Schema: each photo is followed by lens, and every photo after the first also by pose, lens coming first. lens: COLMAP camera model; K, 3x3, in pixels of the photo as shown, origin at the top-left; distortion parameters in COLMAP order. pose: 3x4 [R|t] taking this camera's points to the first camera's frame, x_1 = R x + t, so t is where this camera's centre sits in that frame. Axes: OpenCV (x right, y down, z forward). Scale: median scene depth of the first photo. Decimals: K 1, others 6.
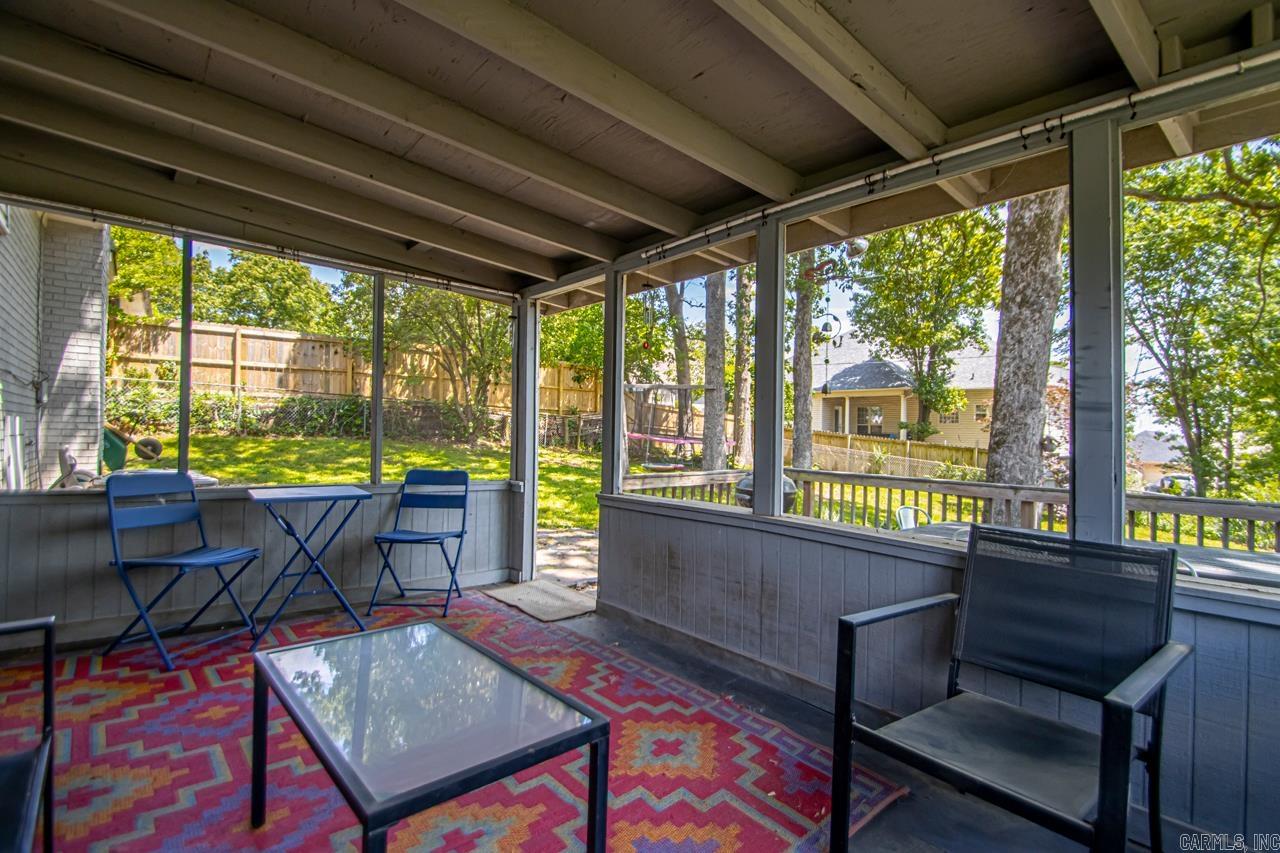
lens RADIAL K [[592.2, 0, 649.3], [0, 592.2, 425.8], [0, 0, 1]] dist [0.017890, -0.019850]
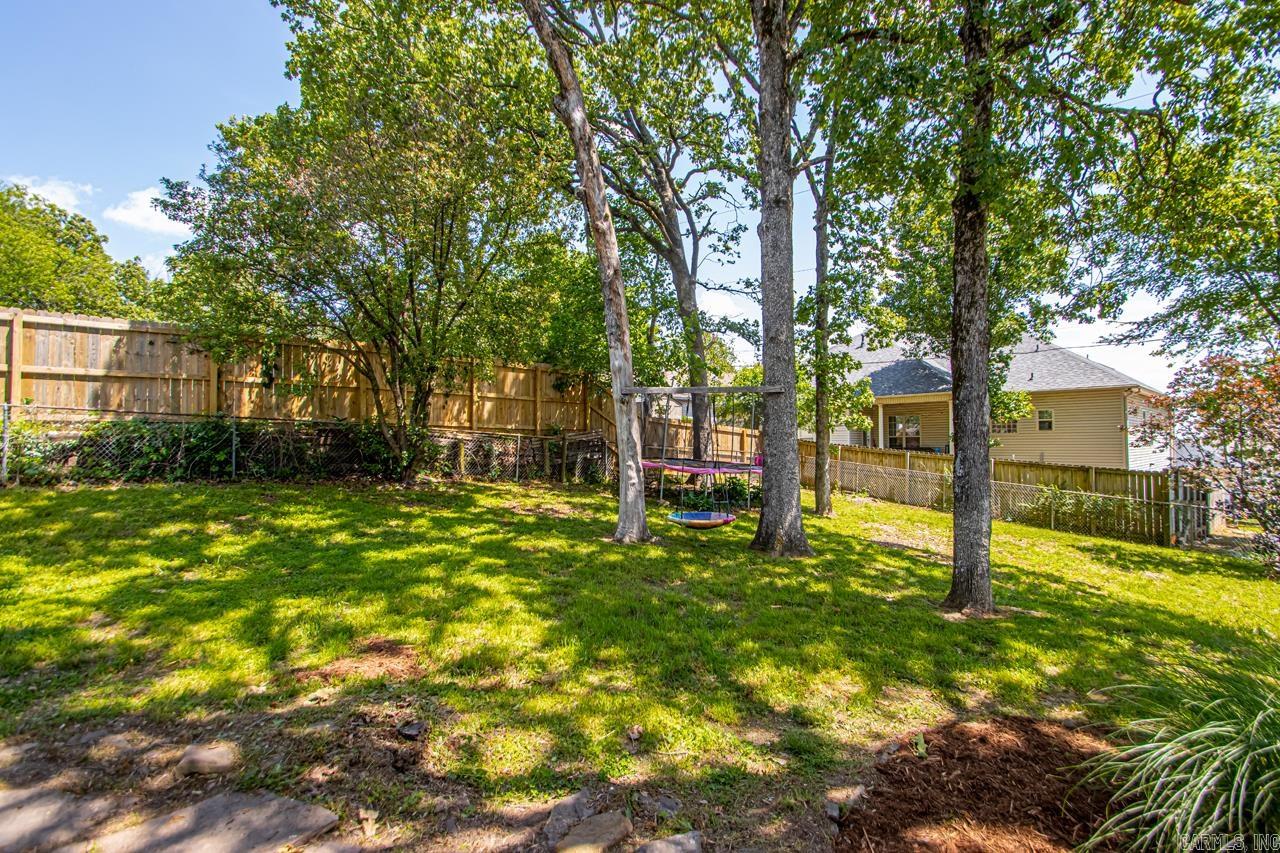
lens RADIAL K [[592.2, 0, 649.3], [0, 592.2, 425.8], [0, 0, 1]] dist [0.017890, -0.019850]
pose [[0.999311, -0.022652, 0.029392, -0.039248], [0.023315, 0.999477, -0.022395, -0.013224], [-0.028870, 0.023064, 0.999317, 0.310056]]
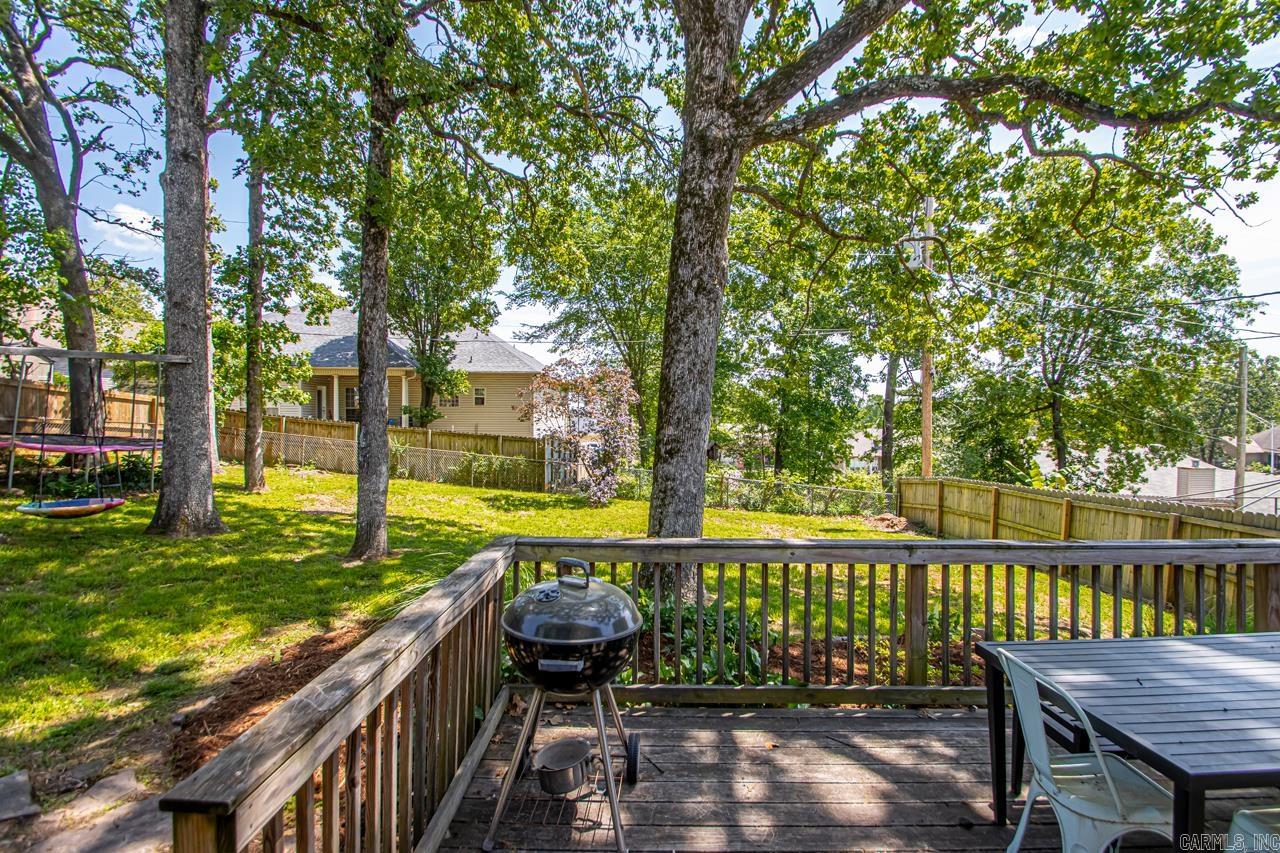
lens RADIAL K [[594.4, 0, 650.7], [0, 594.4, 423.1], [0, 0, 1]] dist [0.007678, -0.013067]
pose [[0.648284, -0.025793, 0.760962, -0.033948], [-0.000523, 0.999411, 0.034320, -0.019218], [-0.761399, -0.022647, 0.647888, 0.221495]]
